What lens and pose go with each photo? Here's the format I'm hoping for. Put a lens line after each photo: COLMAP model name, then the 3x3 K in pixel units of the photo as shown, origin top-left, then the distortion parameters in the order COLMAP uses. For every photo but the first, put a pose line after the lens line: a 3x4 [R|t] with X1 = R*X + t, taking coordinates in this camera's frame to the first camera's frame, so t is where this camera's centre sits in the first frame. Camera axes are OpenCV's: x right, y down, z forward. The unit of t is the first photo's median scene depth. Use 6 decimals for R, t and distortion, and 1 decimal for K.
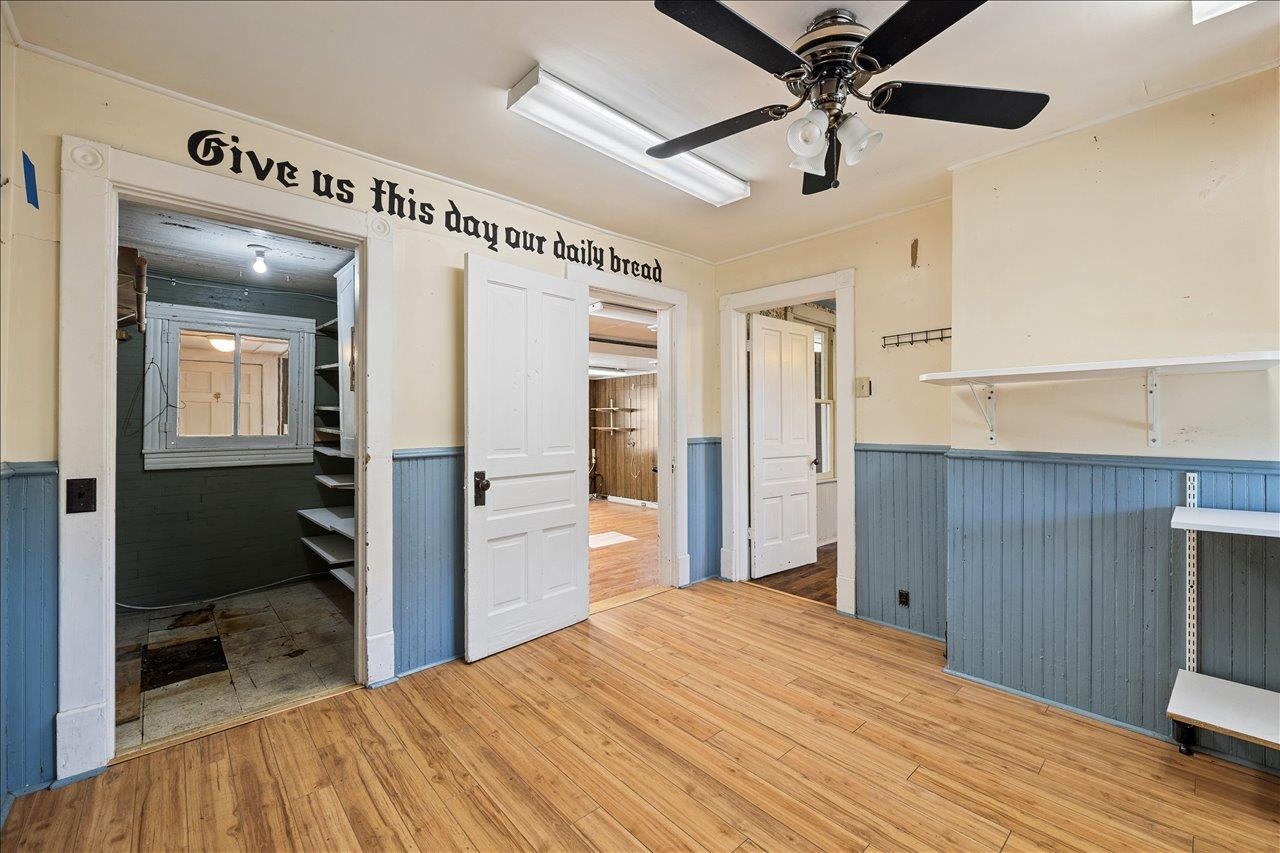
lens RADIAL K [[519.2, 0, 641.3], [0, 519.2, 425.2], [0, 0, 1]] dist [-0.003387, -0.000224]
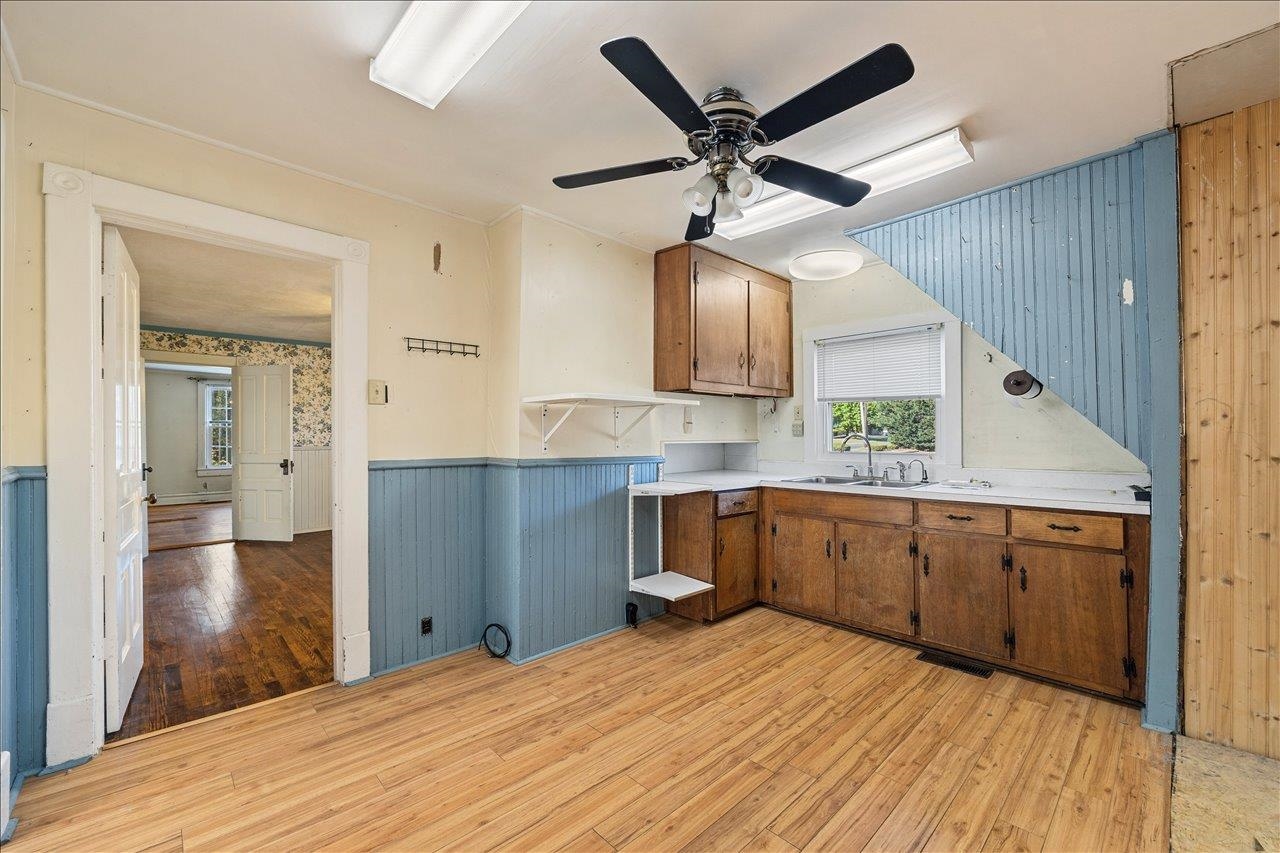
lens RADIAL K [[519.2, 0, 640.1], [0, 519.2, 432.7], [0, 0, 1]] dist [-0.003387, -0.000224]
pose [[-0.025117, 0.009286, 0.999641, -0.509668], [0.004049, 0.999950, -0.009187, 0.000437], [-0.999676, 0.003817, -0.025153, 0.766670]]
